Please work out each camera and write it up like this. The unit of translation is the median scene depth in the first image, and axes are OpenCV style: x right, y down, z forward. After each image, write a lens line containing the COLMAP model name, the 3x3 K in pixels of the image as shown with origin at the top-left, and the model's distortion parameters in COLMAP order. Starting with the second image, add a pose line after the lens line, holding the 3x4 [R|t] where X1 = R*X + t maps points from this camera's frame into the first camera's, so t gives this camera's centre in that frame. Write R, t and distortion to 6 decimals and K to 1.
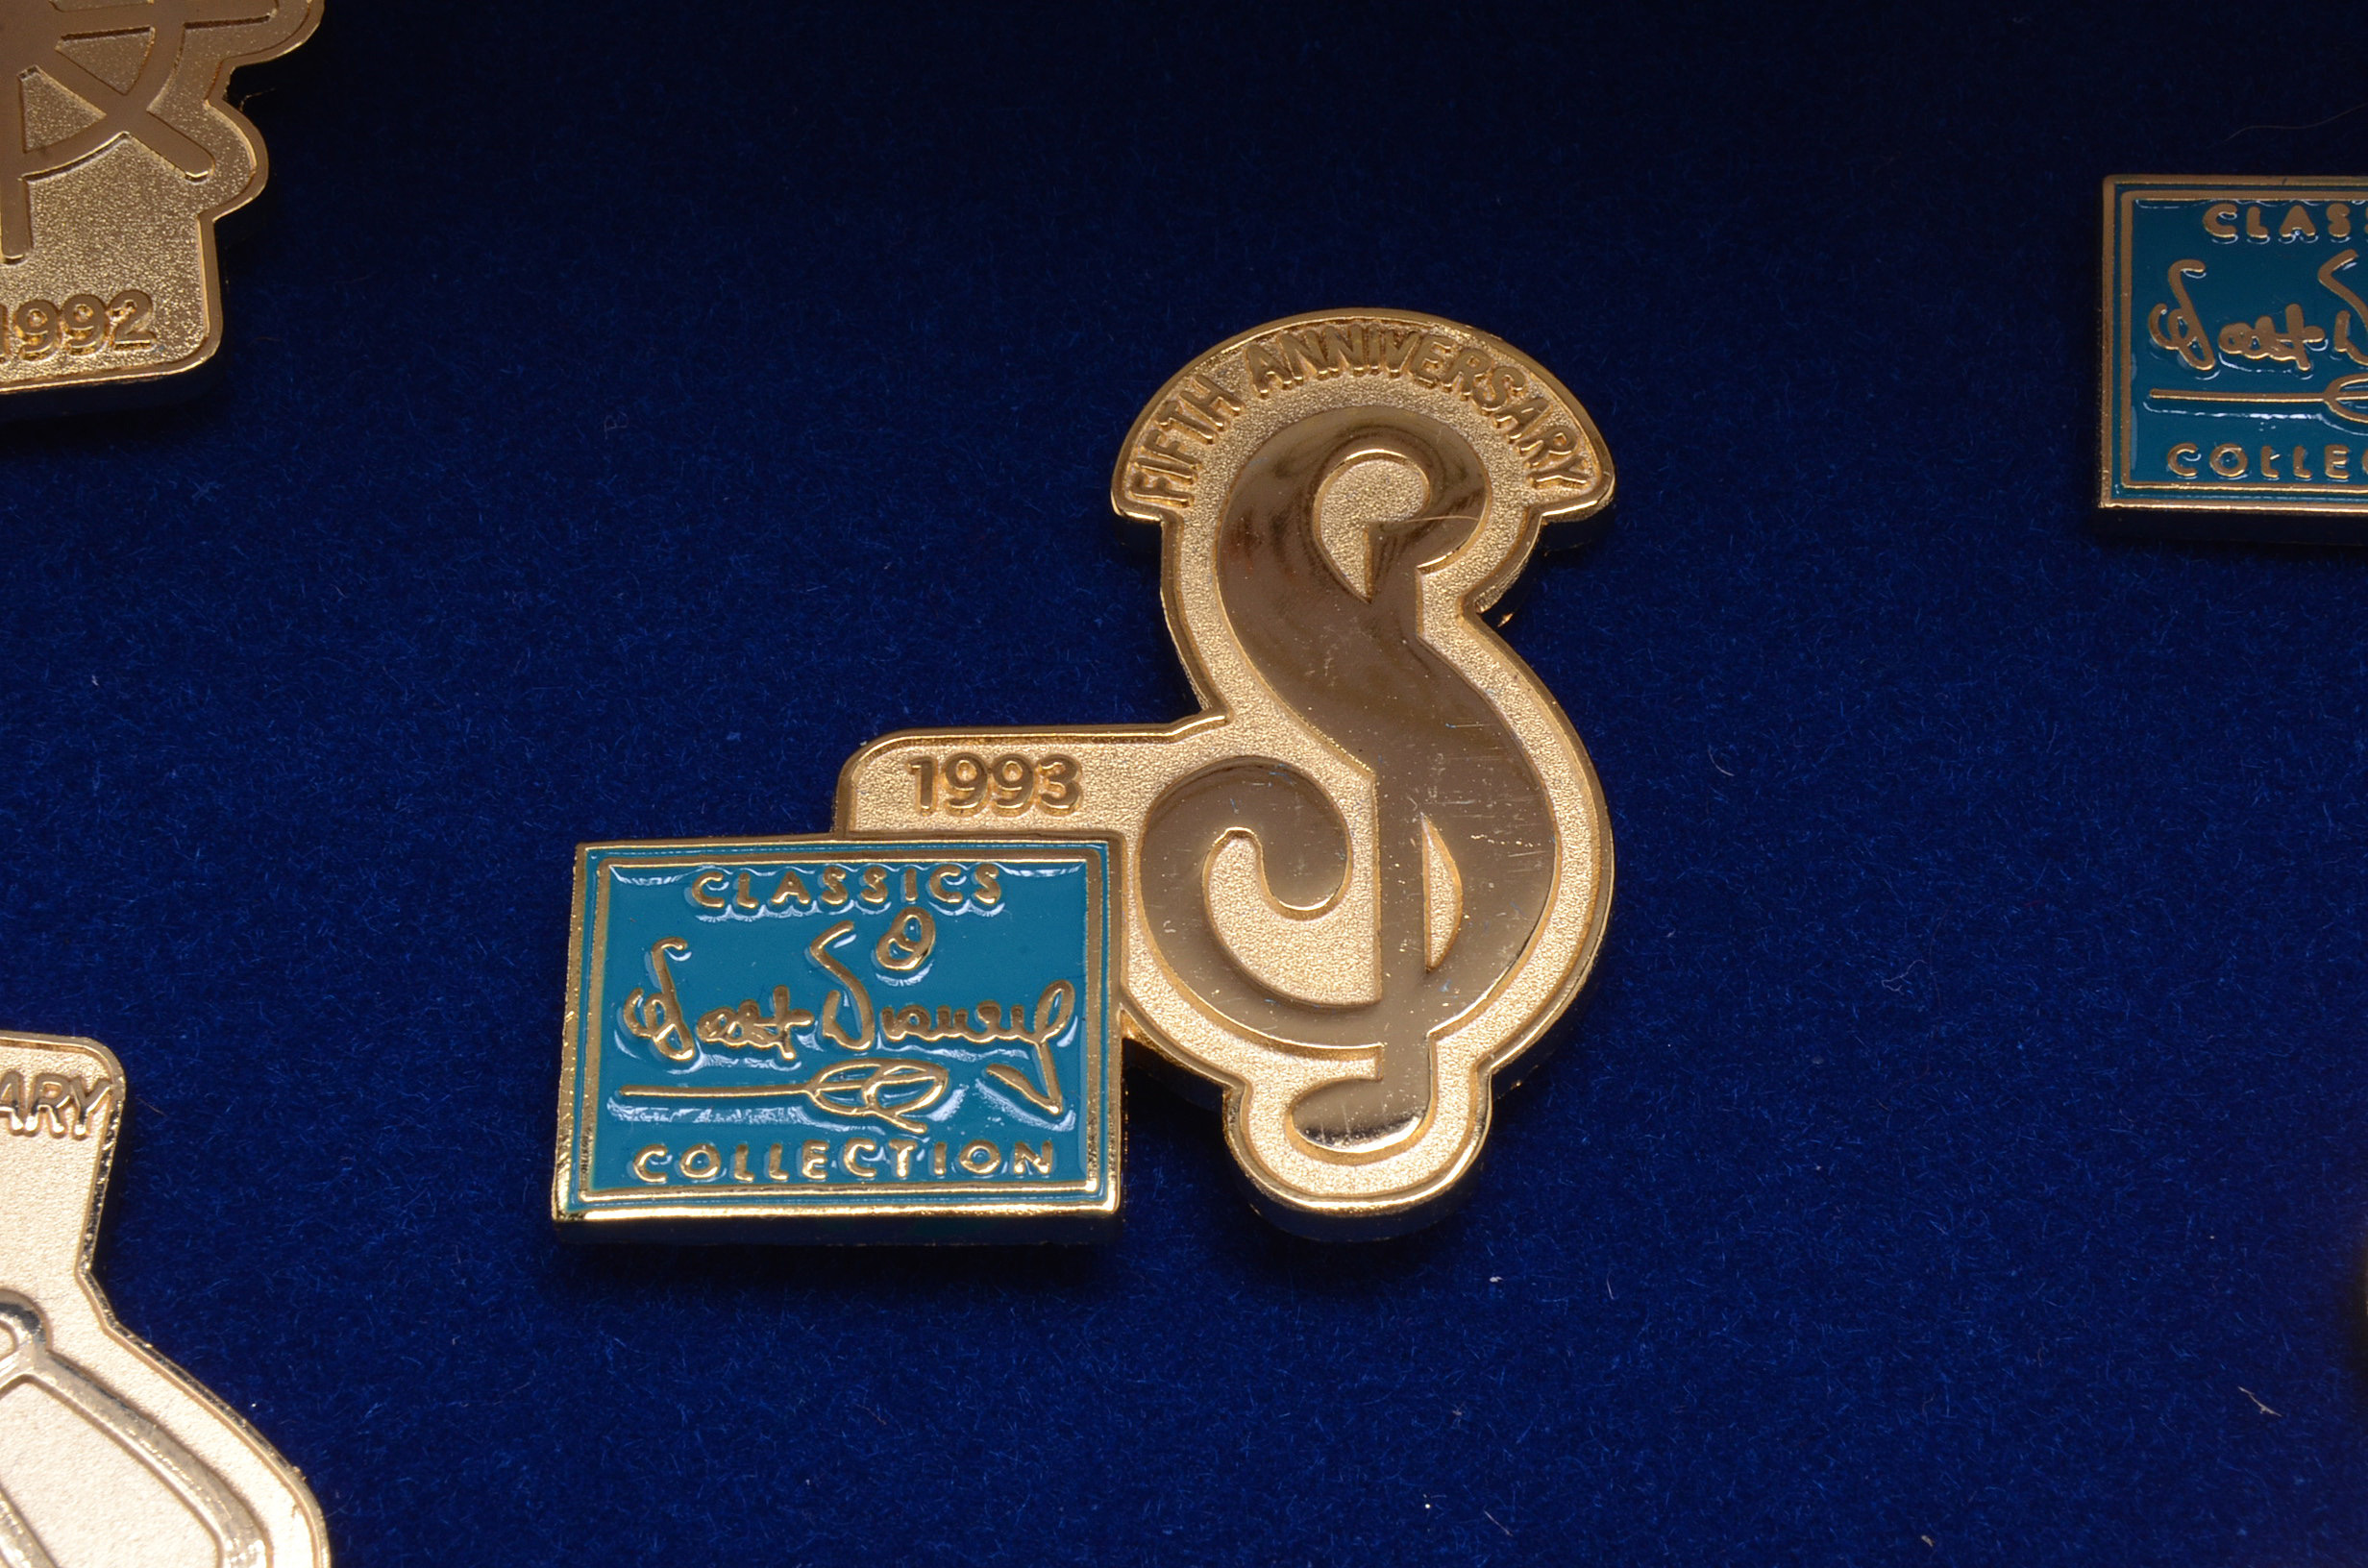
lens RADIAL K [[4897.7, 0, 1184.0], [0, 4897.7, 784.0], [0, 0, 1]] dist [-0.048637, 0.024335]
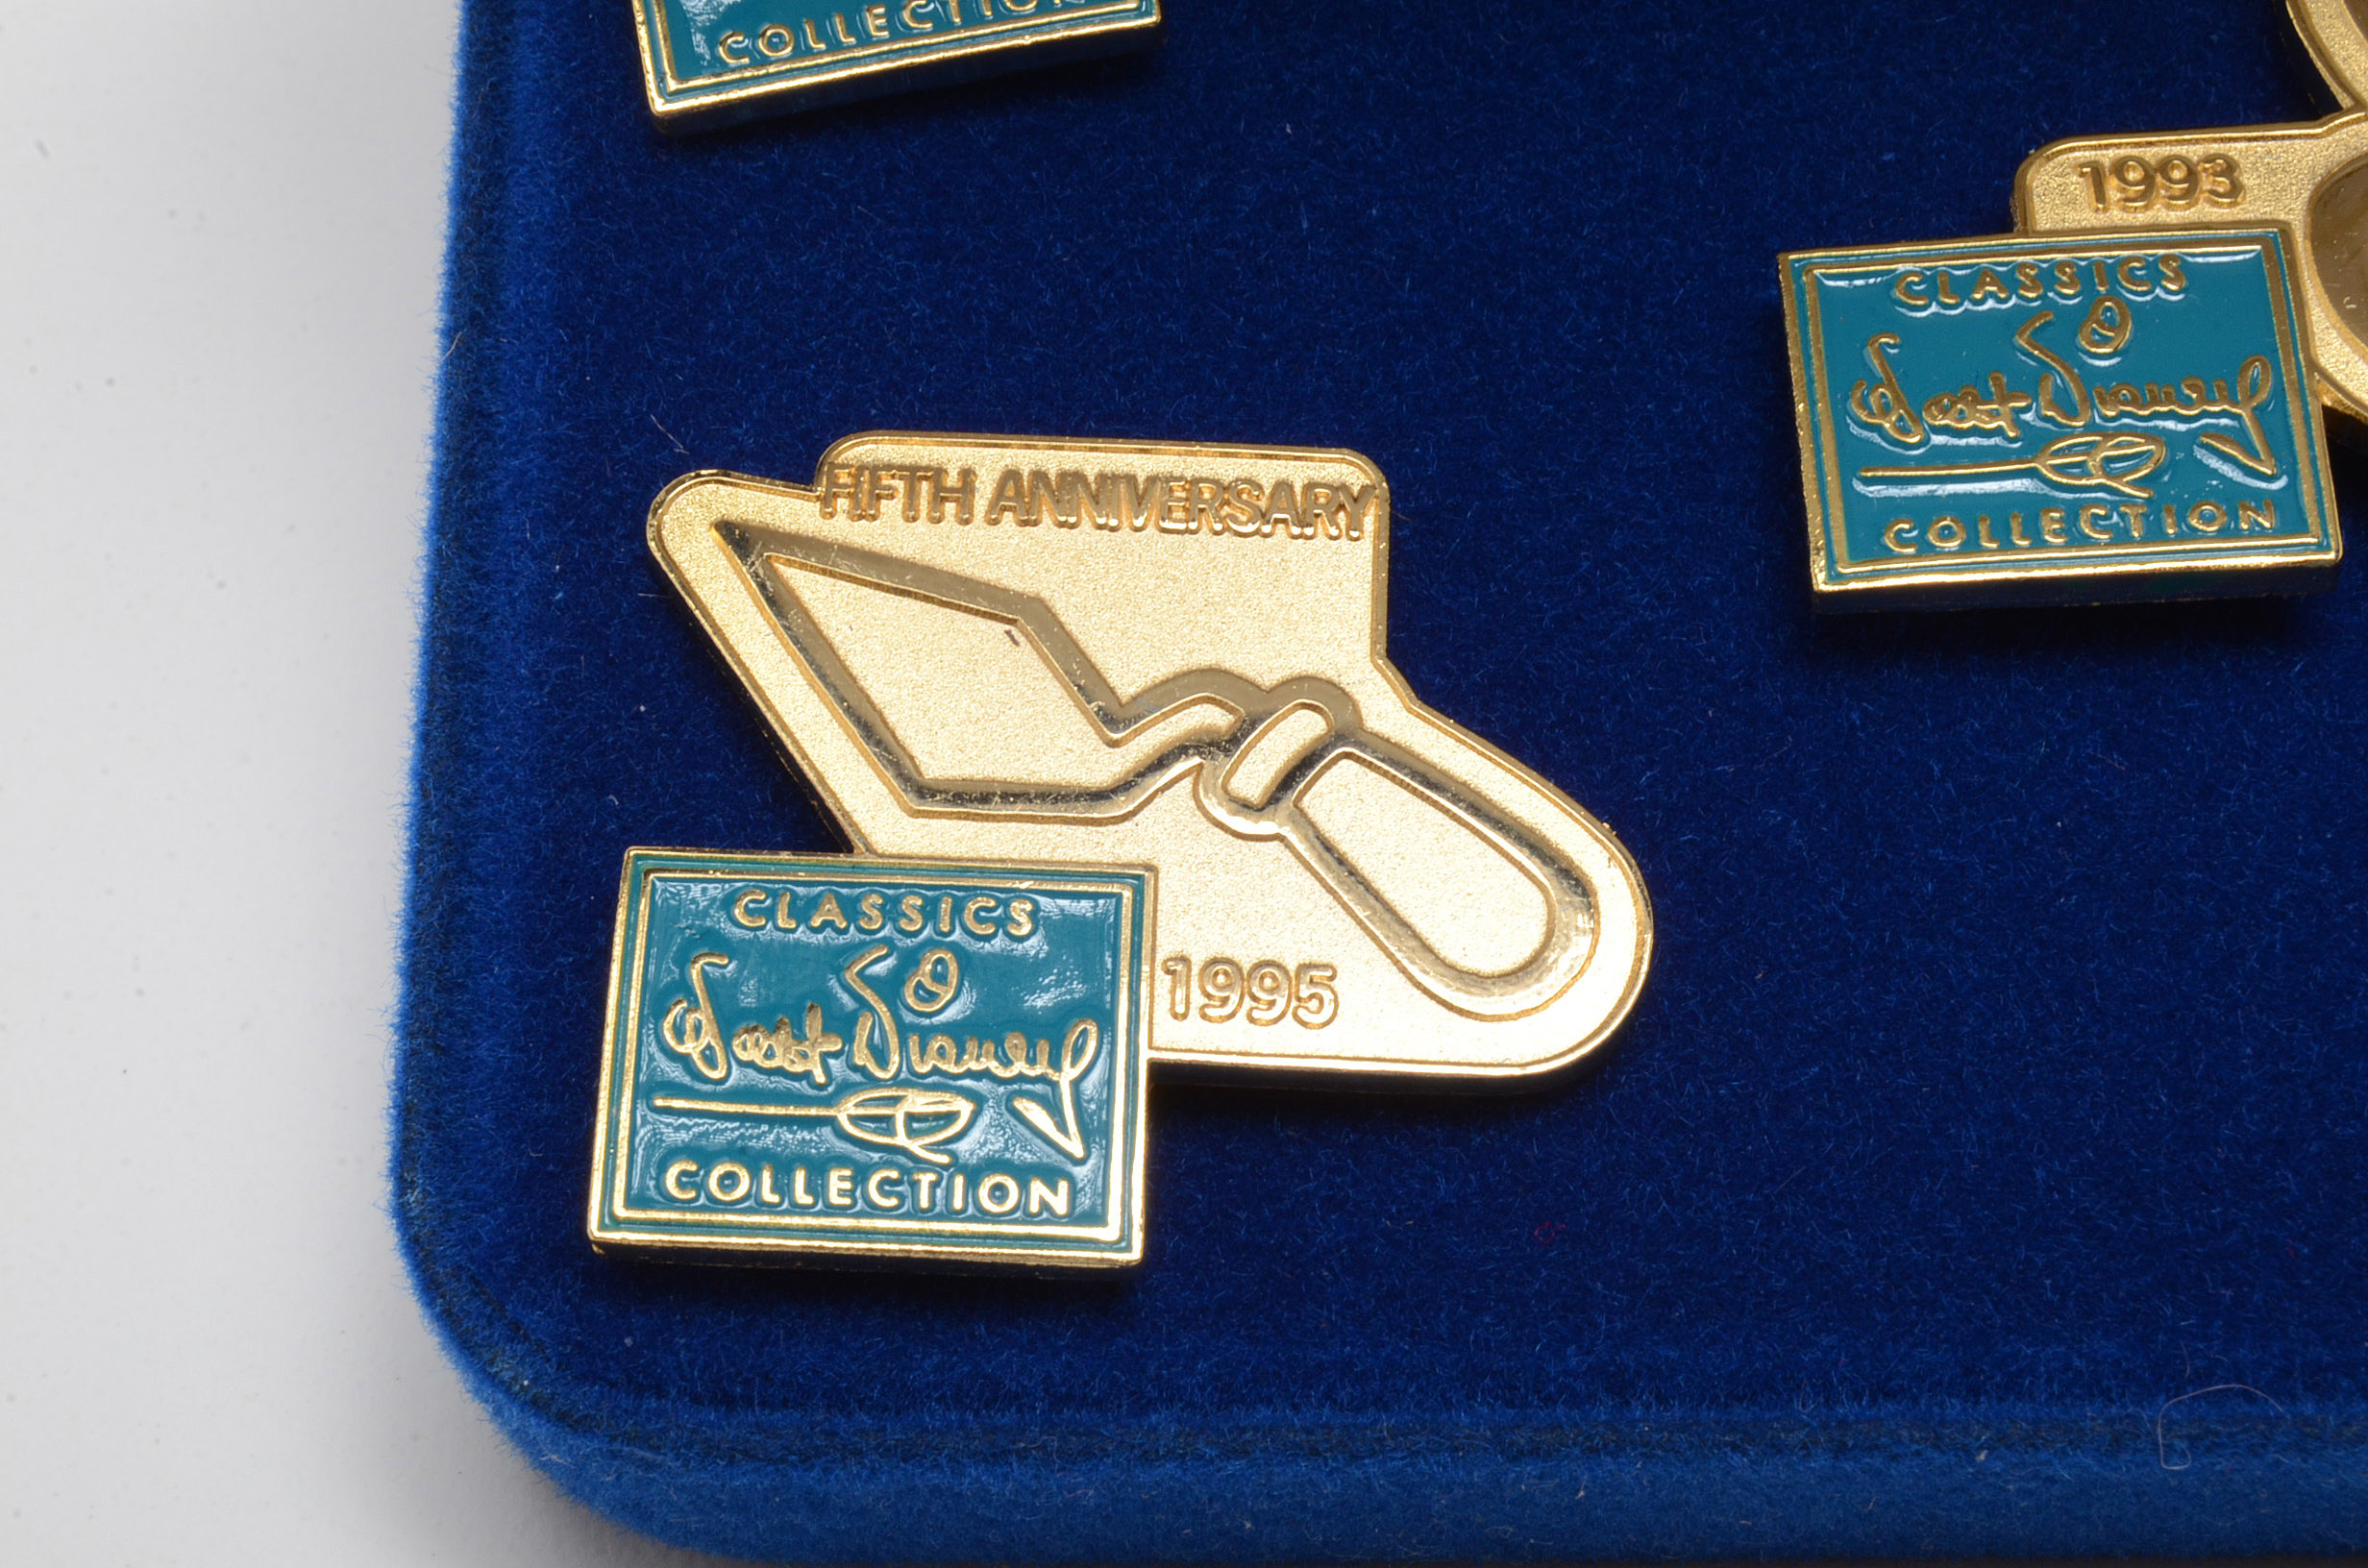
lens RADIAL K [[4897.7, 0, 1184.0], [0, 4897.7, 784.0], [0, 0, 1]] dist [-0.048637, 0.024335]
pose [[0.998969, -0.042003, -0.017243, -0.239688], [0.042882, 0.997607, 0.054240, 0.064178], [0.014924, -0.054924, 0.998379, -0.075146]]
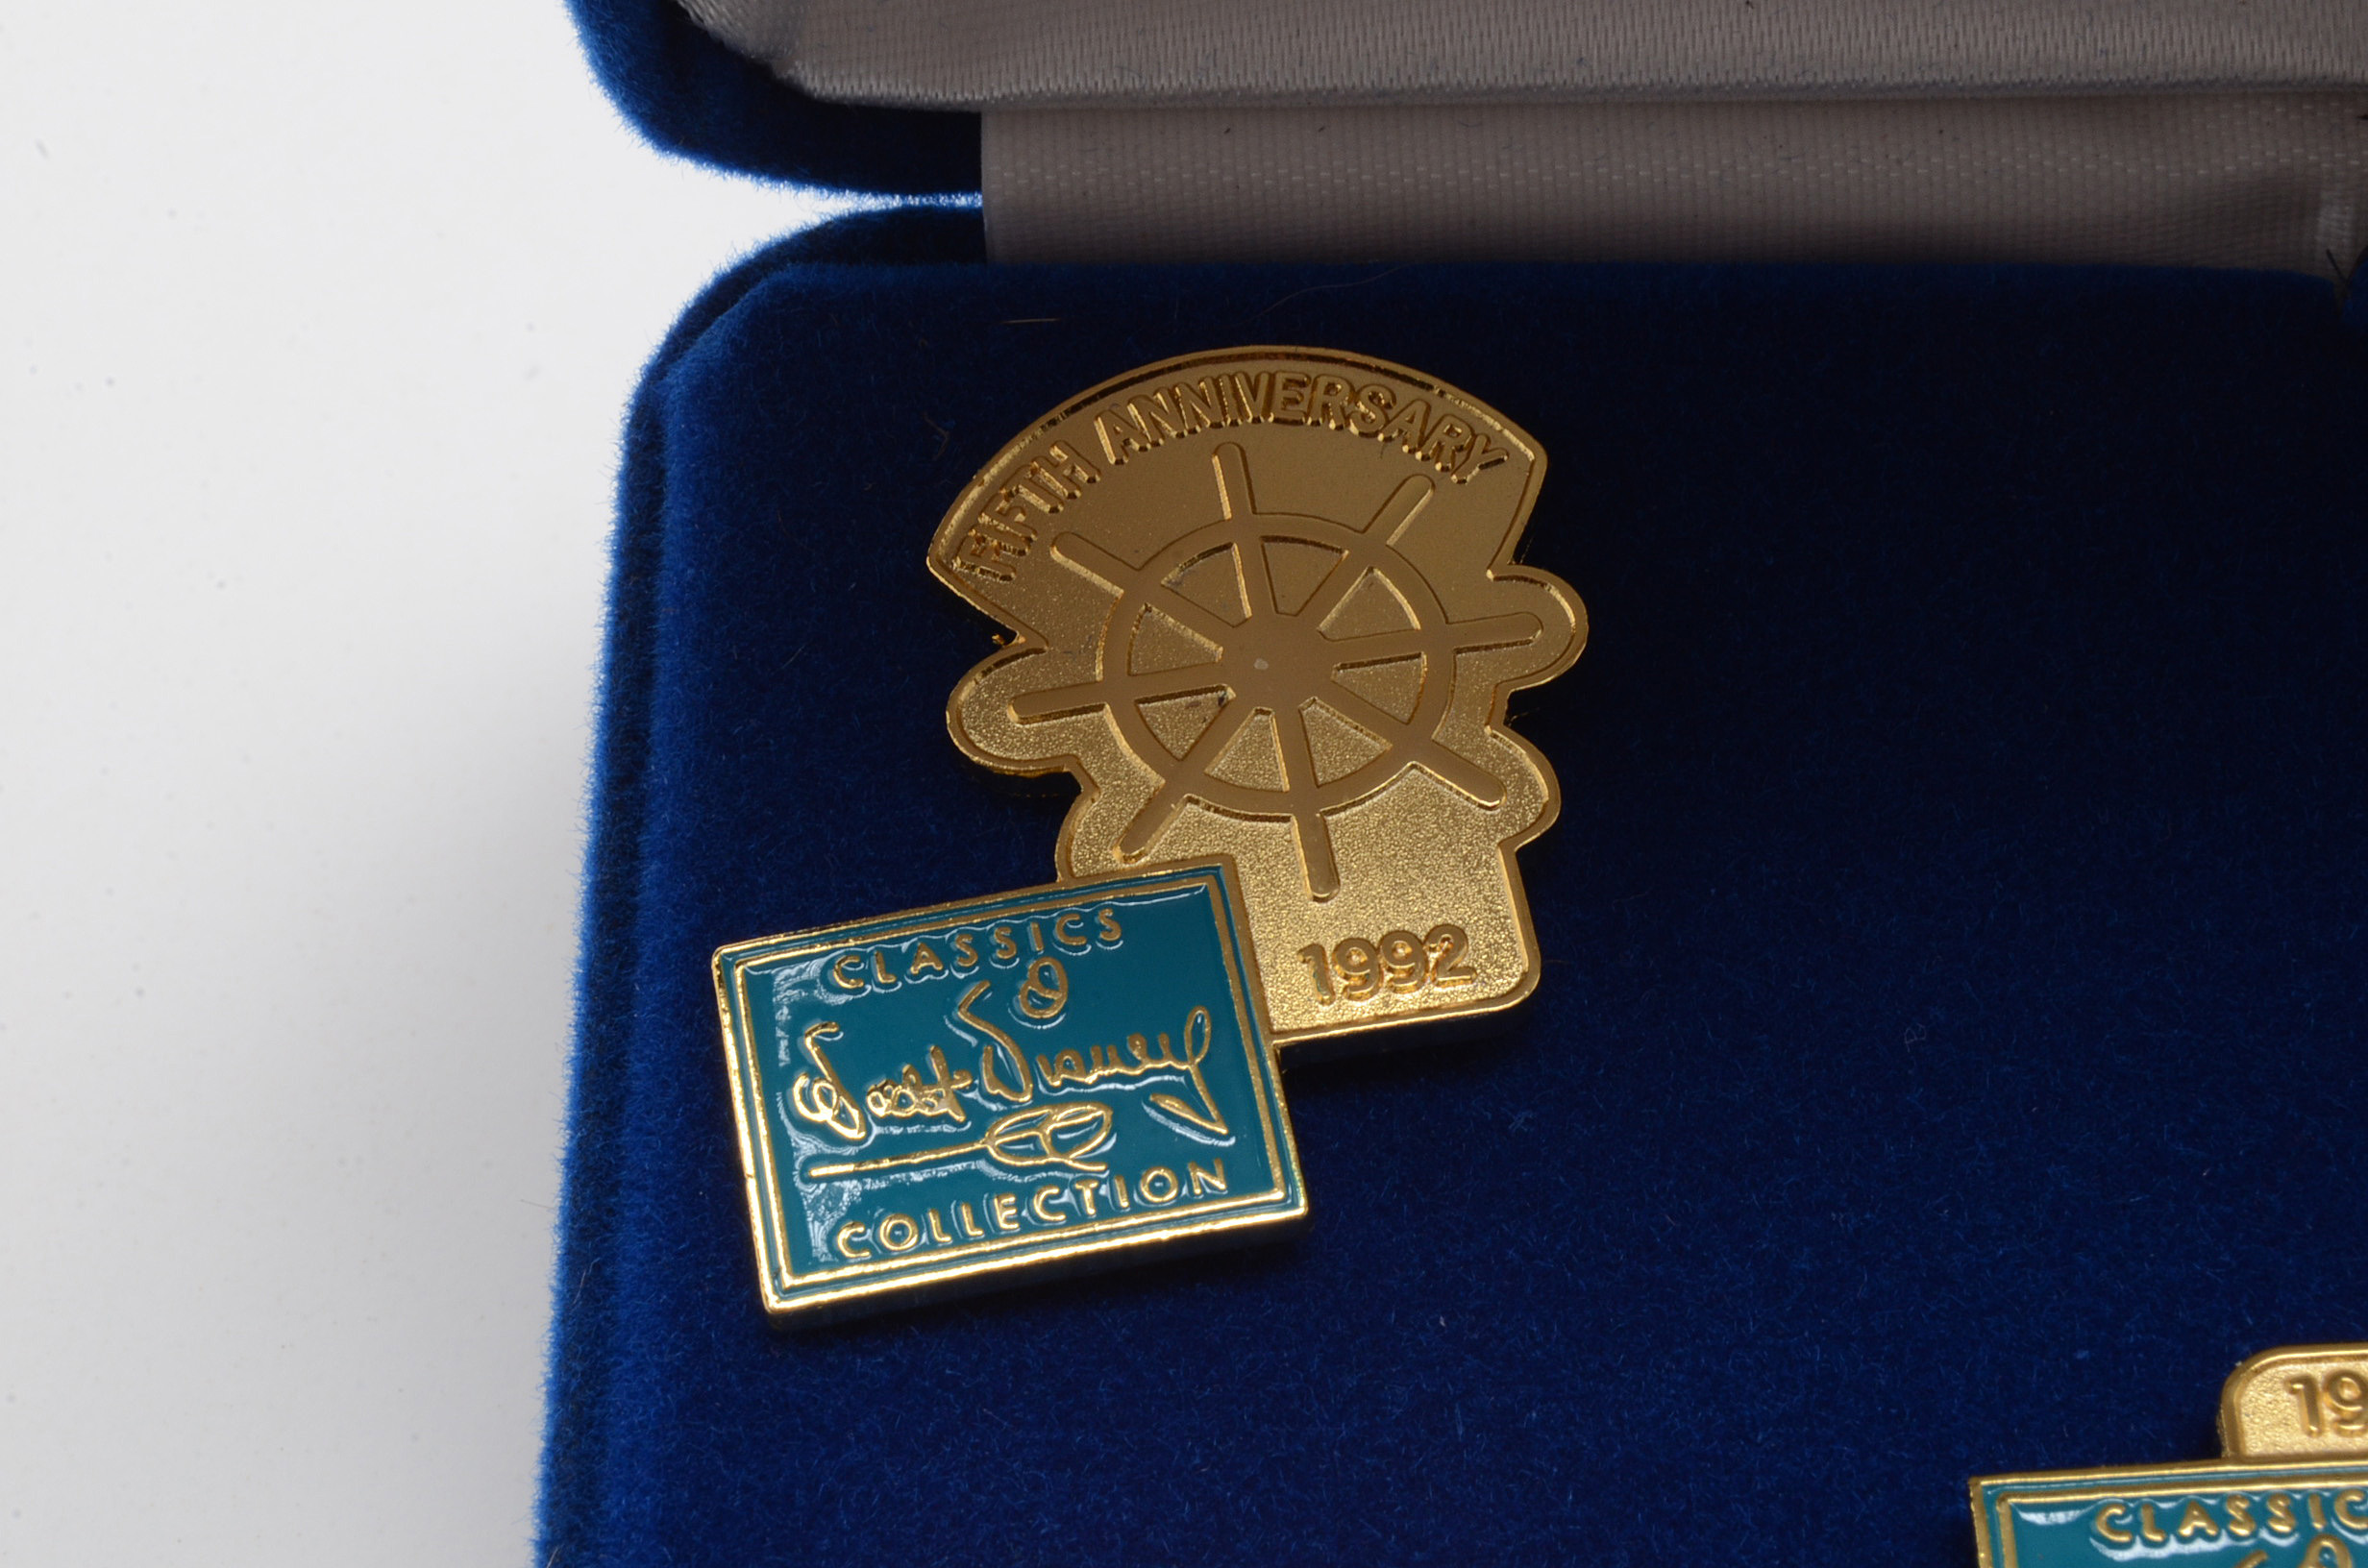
lens RADIAL K [[4897.7, 0, 1184.0], [0, 4897.7, 784.0], [0, 0, 1]] dist [-0.048637, 0.024335]
pose [[0.999057, -0.036206, -0.023952, -0.254525], [0.034783, 0.997747, -0.057372, -0.077365], [0.025975, 0.056485, 0.998066, -0.006877]]
